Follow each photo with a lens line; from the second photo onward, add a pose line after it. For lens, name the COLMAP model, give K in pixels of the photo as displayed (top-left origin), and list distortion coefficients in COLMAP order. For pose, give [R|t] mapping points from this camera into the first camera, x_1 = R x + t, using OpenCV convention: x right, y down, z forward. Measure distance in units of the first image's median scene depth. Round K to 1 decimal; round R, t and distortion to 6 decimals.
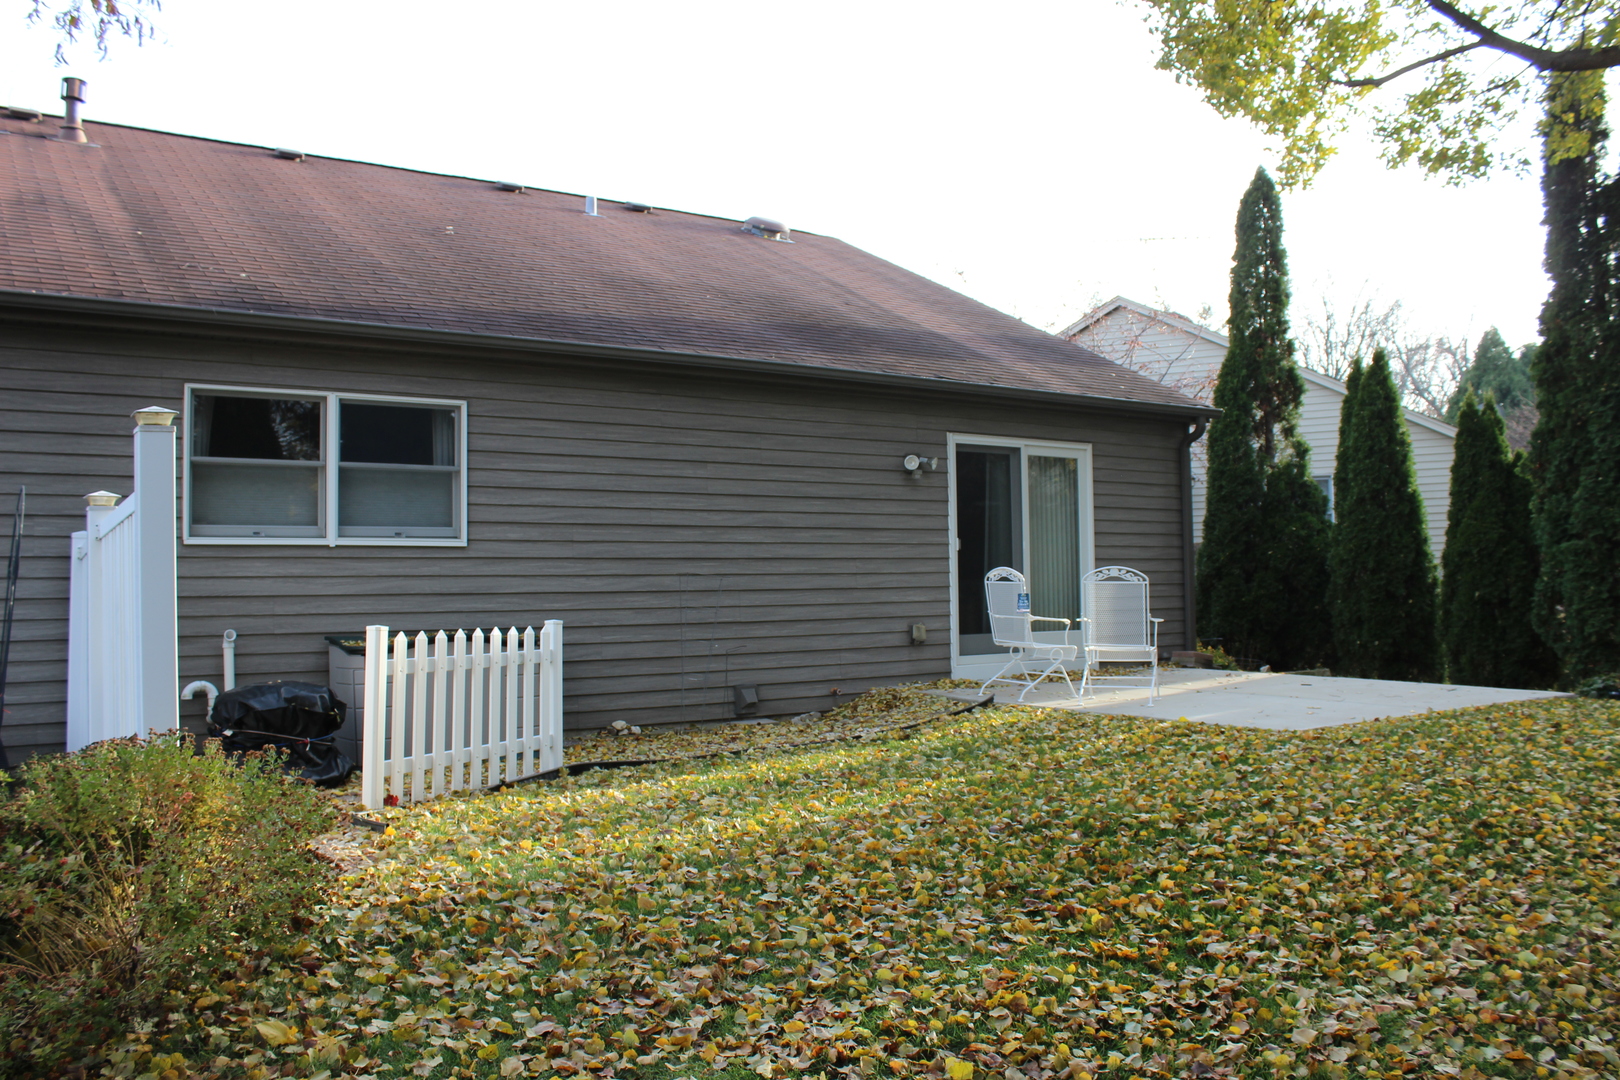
lens RADIAL K [[1367.1, 0, 821.4], [0, 1367.1, 542.5], [0, 0, 1]] dist [-0.159622, 0.142886]
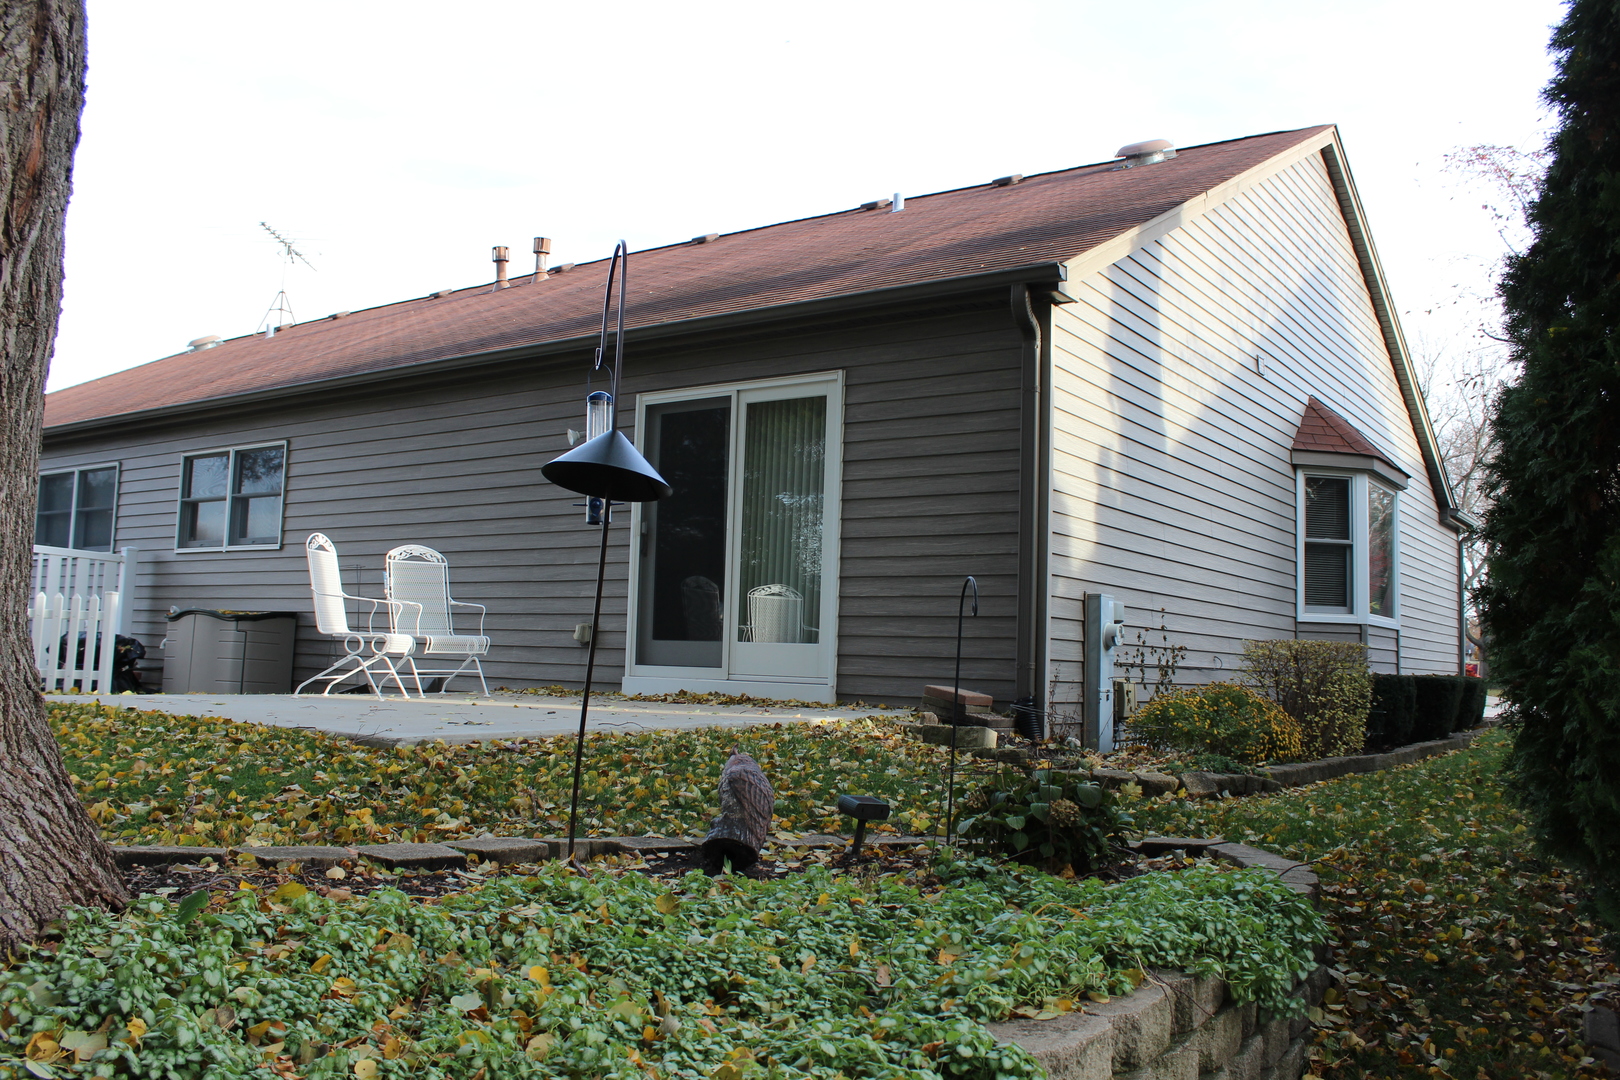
lens RADIAL K [[1367.1, 0, 821.4], [0, 1367.1, 542.5], [0, 0, 1]] dist [-0.159622, 0.142886]
pose [[0.322206, -0.056633, -0.944974, 0.878518], [0.001307, 0.998235, -0.059379, 0.057268], [0.946669, 0.017897, 0.321711, 0.812364]]
